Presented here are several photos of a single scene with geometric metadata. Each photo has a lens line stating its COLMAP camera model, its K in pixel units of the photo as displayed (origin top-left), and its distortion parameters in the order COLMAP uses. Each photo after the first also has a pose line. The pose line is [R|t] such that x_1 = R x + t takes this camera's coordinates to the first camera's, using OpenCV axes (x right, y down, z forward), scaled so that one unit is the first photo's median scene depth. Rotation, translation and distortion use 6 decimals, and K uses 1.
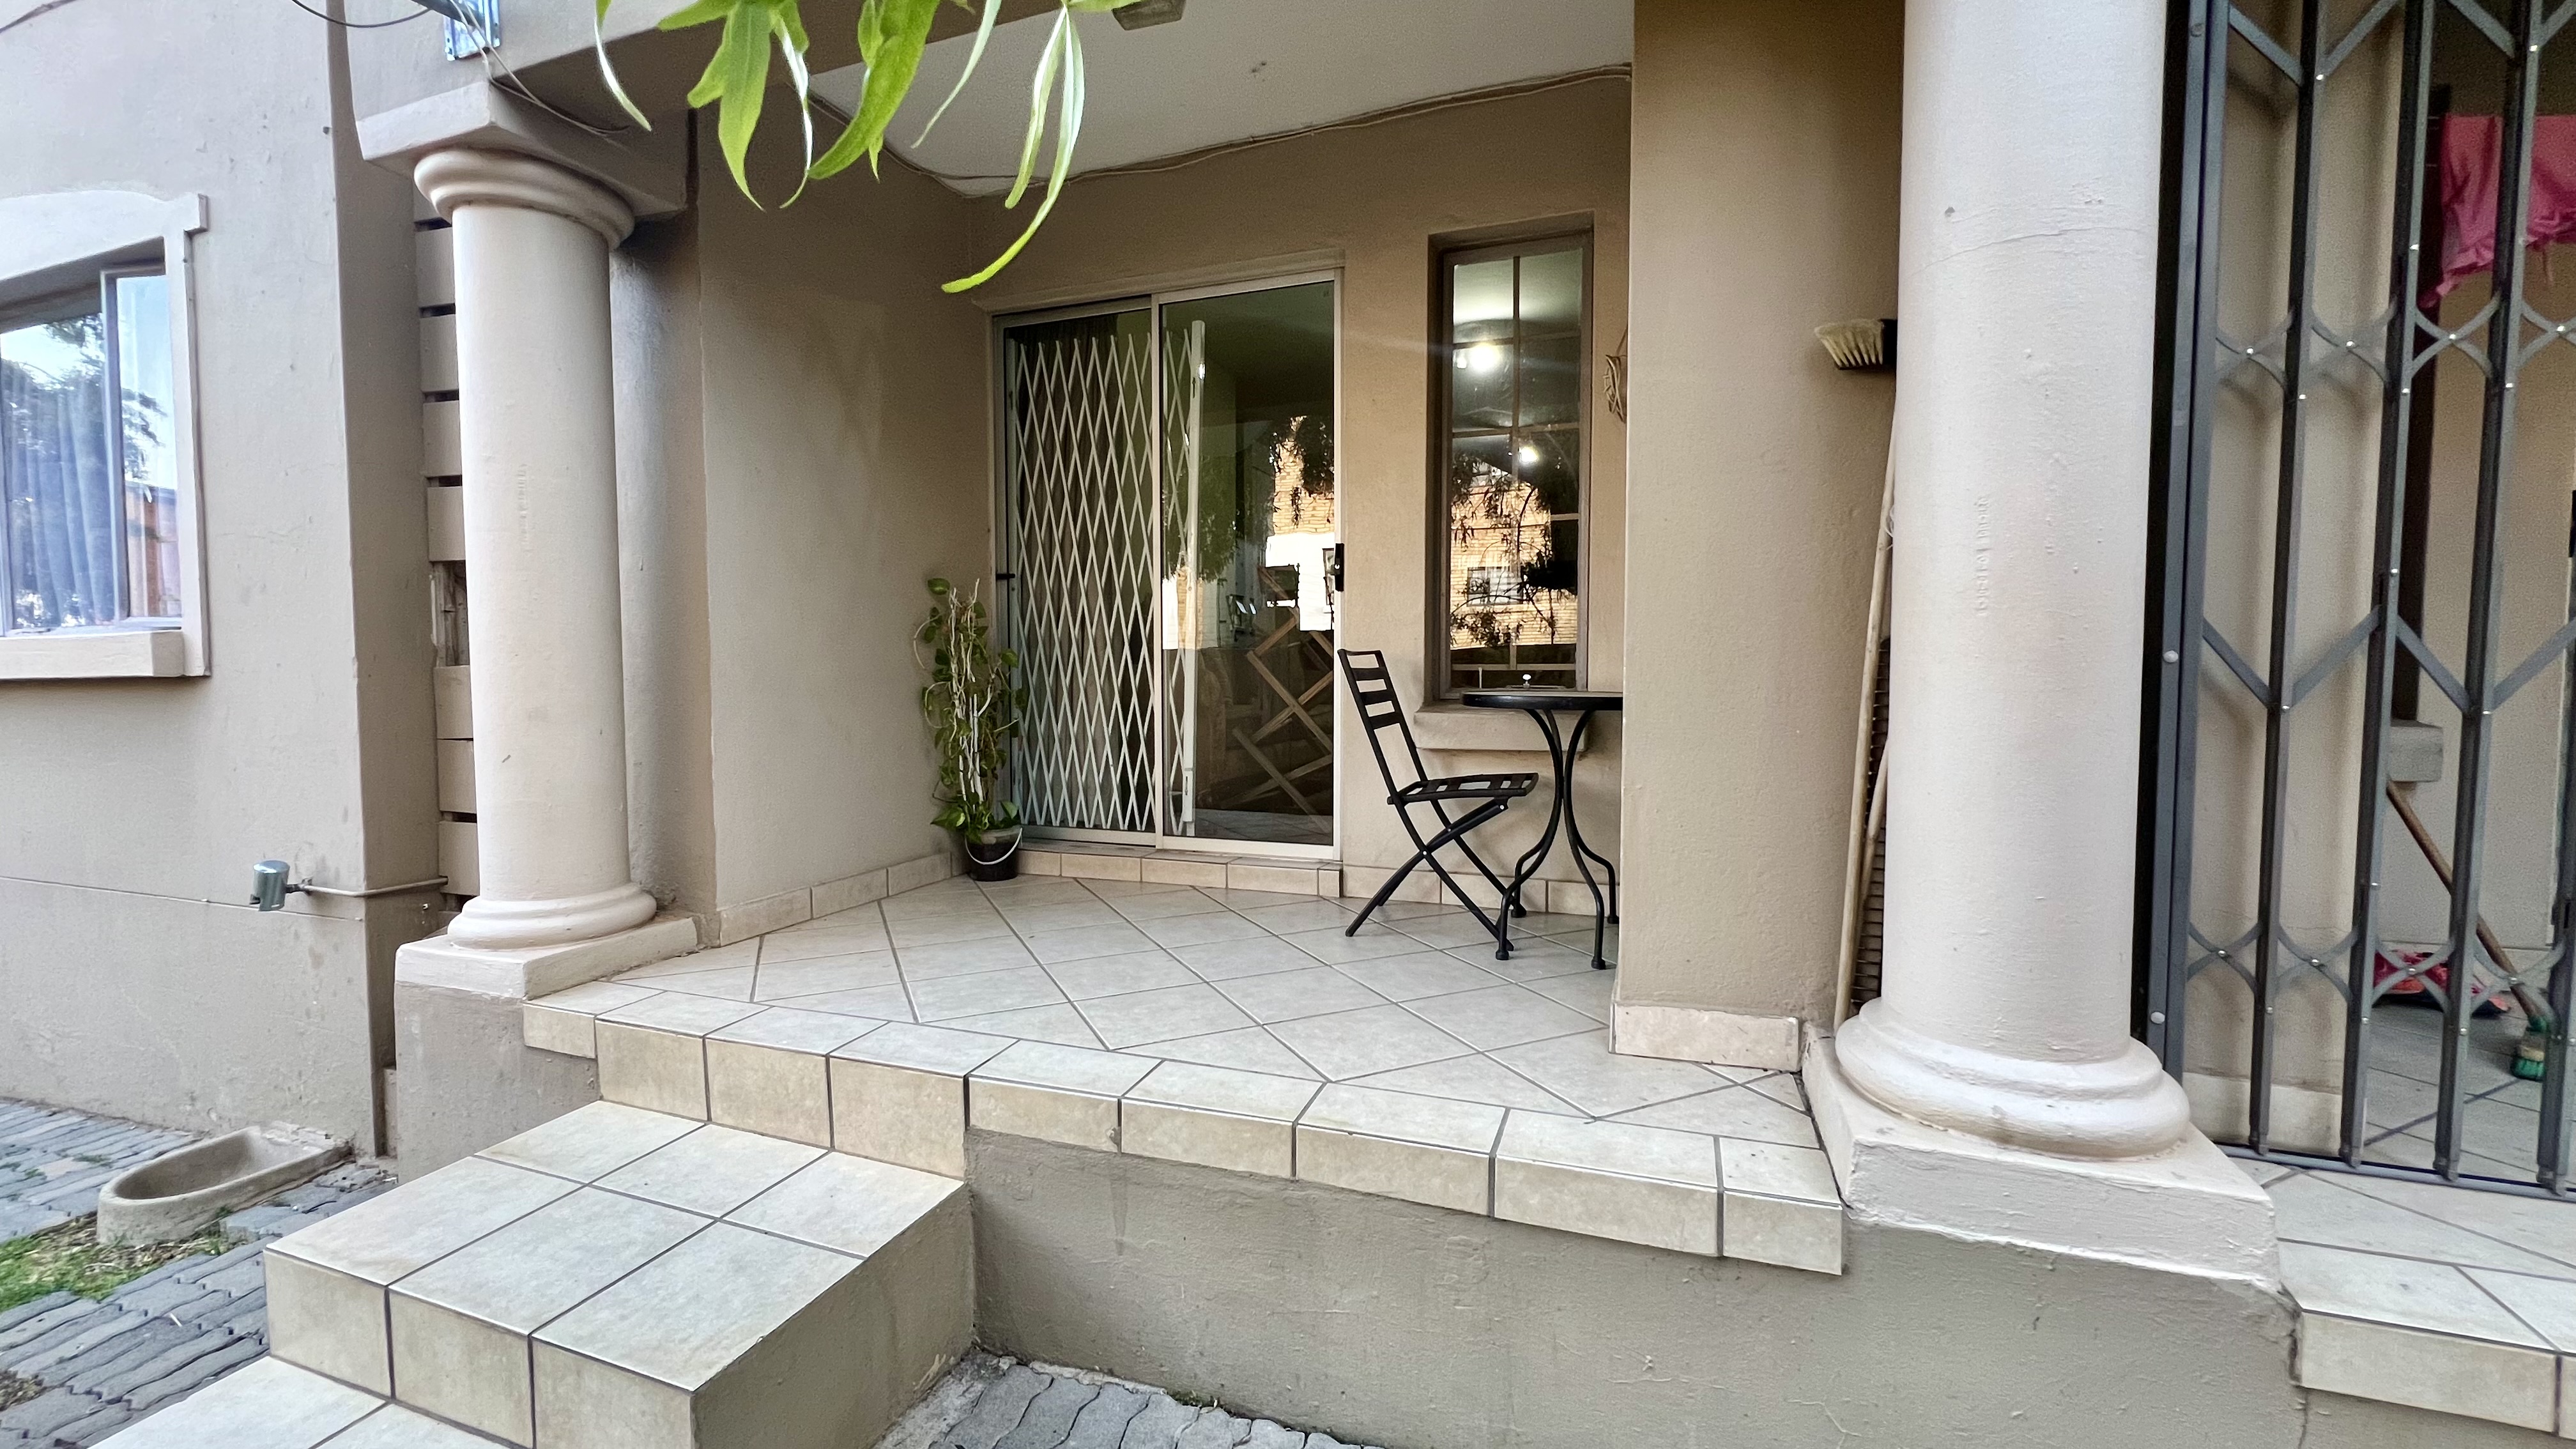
lens RADIAL K [[1023.8, 0, 1280.1], [0, 1023.8, 714.1], [0, 0, 1]] dist [-0.002562, 0.001360]
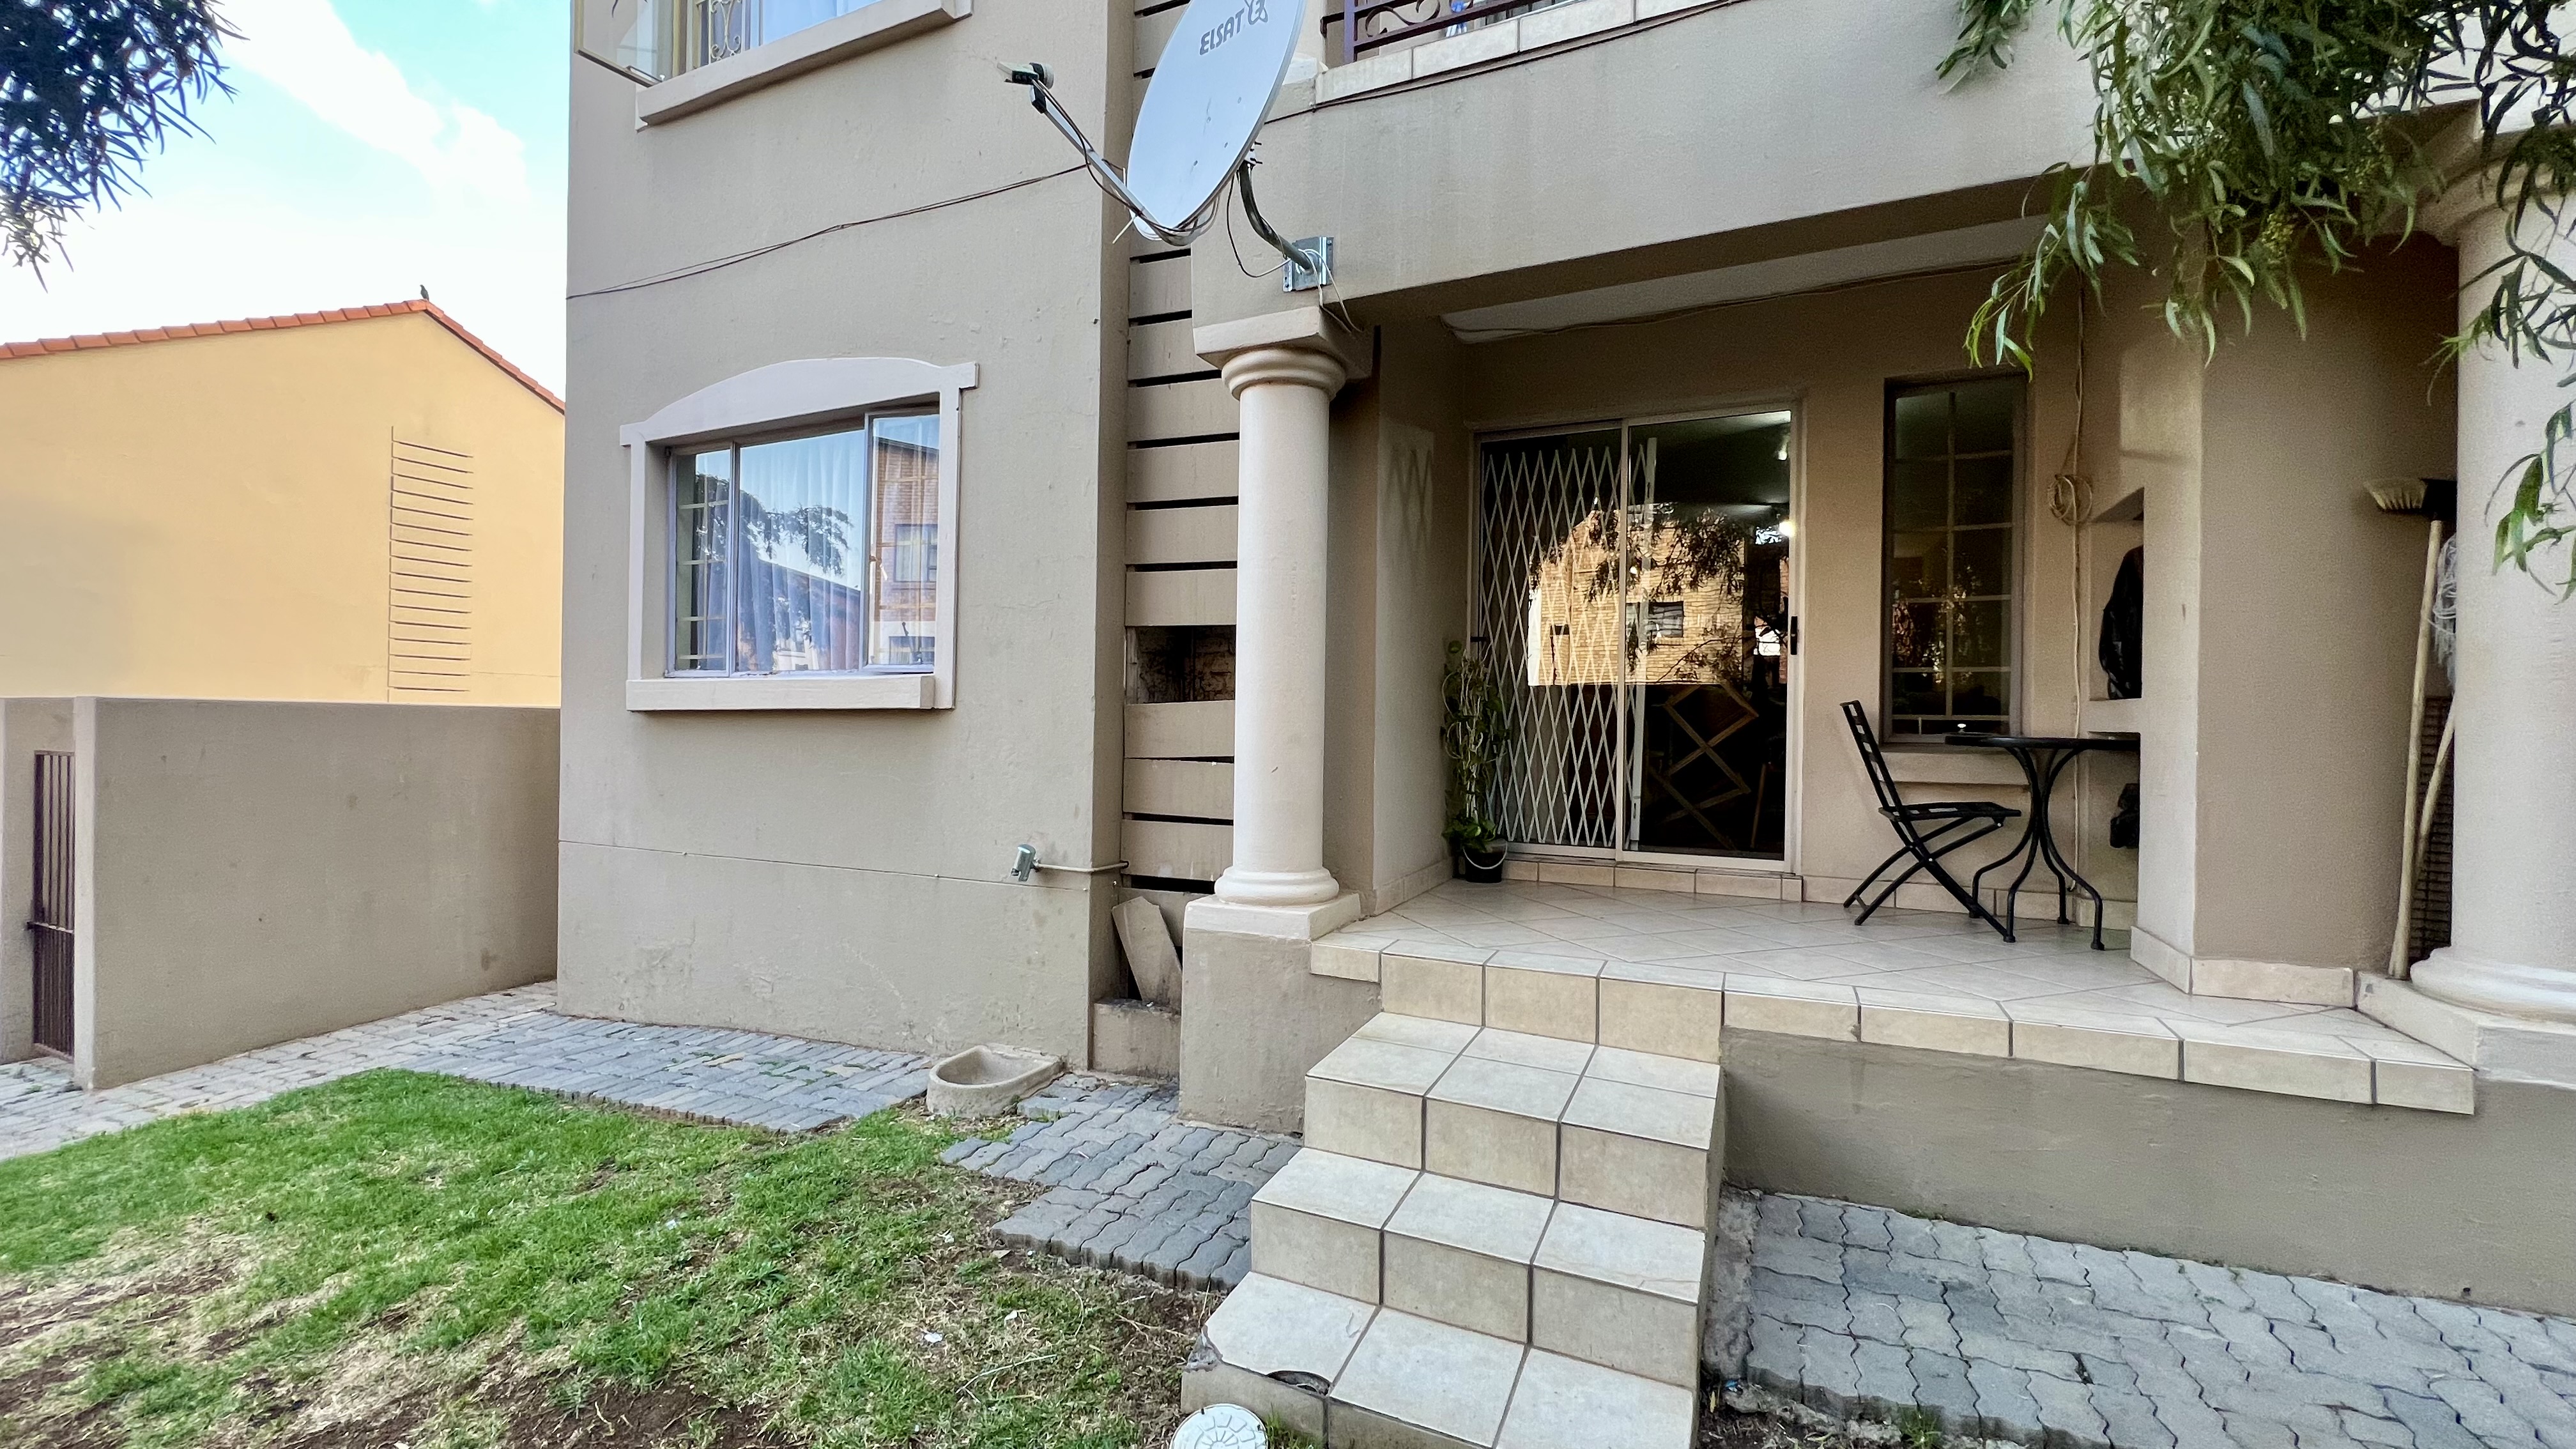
lens RADIAL K [[1023.8, 0, 1278.9], [0, 1023.8, 714.7], [0, 0, 1]] dist [-0.002562, 0.001360]
pose [[0.996190, 0.014878, -0.085932, -0.611549], [-0.019186, 0.998588, -0.049534, 0.036084], [0.085074, 0.050994, 0.995069, -0.386554]]
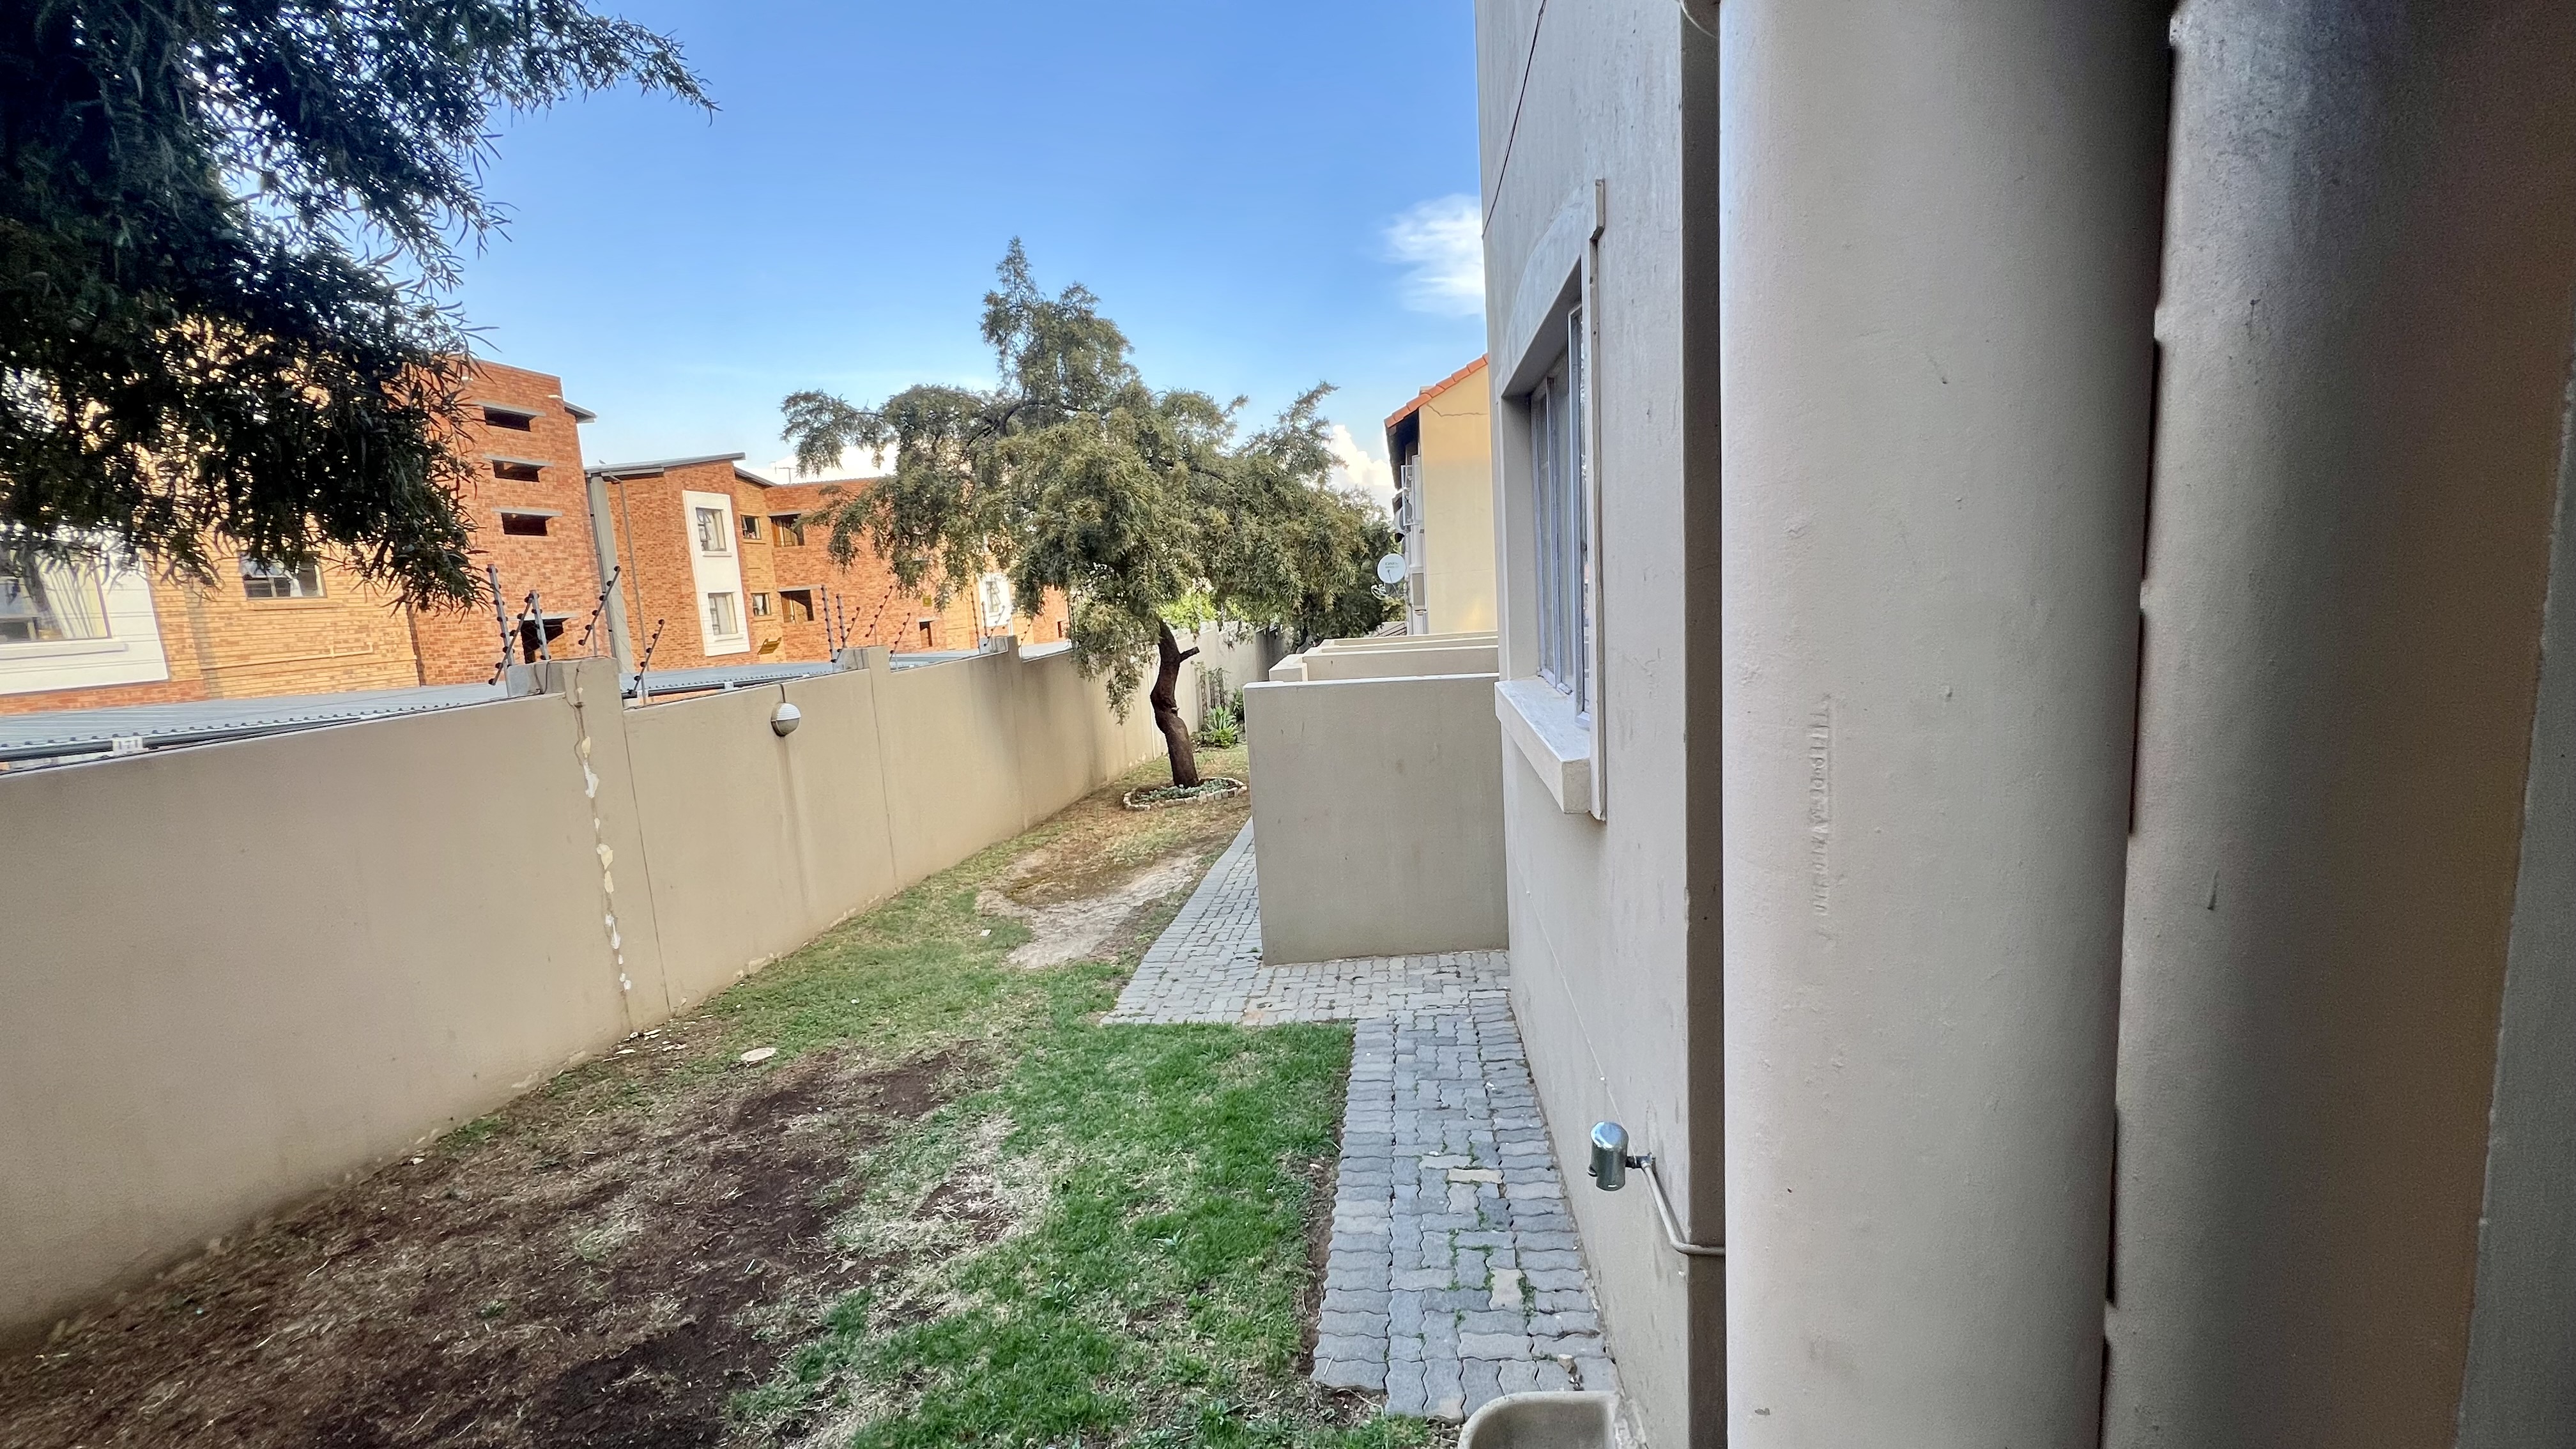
lens RADIAL K [[1023.8, 0, 1287.1], [0, 1023.8, 721.6], [0, 0, 1]] dist [-0.002562, 0.001360]
pose [[0.243606, 0.118850, -0.962565, -0.432467], [0.023385, 0.991455, 0.128336, -0.275851], [0.969592, -0.053773, 0.238745, 0.710926]]
